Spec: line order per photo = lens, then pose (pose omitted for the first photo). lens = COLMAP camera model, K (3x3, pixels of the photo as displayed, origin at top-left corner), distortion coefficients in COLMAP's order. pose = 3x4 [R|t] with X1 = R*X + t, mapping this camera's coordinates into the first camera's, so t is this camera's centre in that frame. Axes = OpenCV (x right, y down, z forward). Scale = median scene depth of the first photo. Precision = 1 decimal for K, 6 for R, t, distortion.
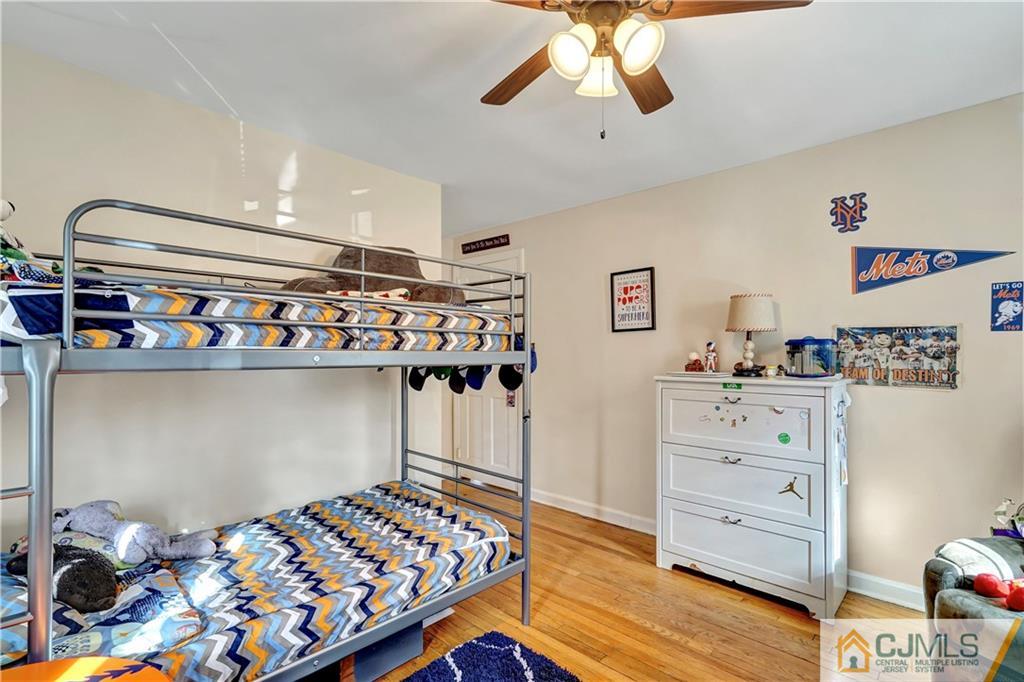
lens RADIAL K [[471.0, 0, 513.1], [0, 471.0, 346.3], [0, 0, 1]] dist [-0.004073, 0.002295]
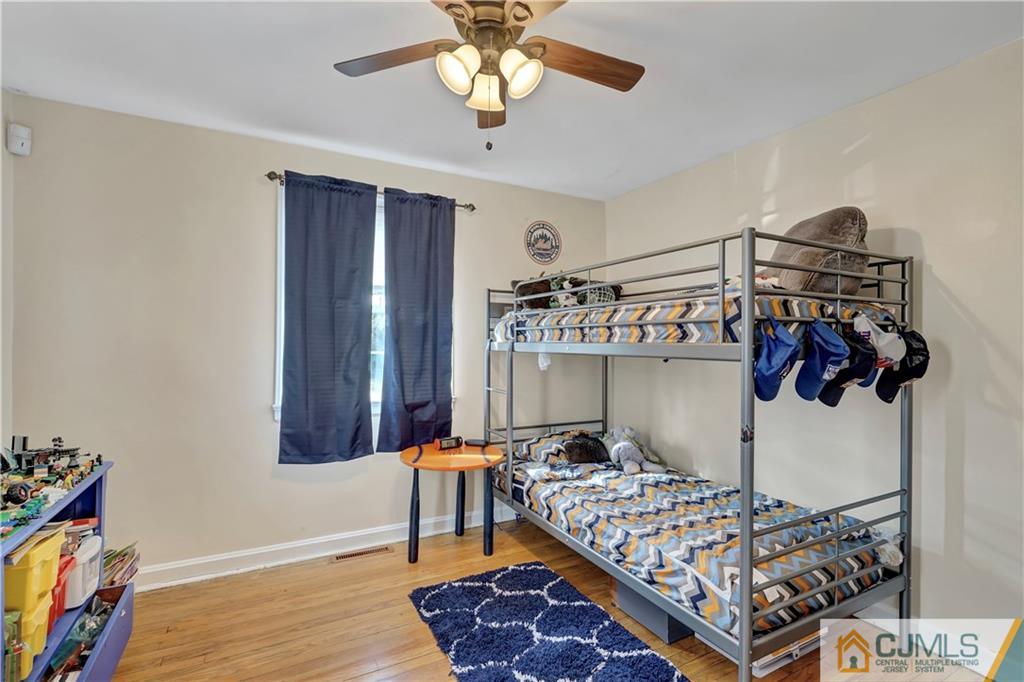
lens RADIAL K [[471.0, 0, 511.9], [0, 471.0, 341.3], [0, 0, 1]] dist [-0.004073, 0.002295]
pose [[-0.297523, -0.011720, -0.954643, 0.886453], [0.002168, 0.999914, -0.012951, 0.018189], [0.954712, -0.005922, -0.297472, 0.998603]]
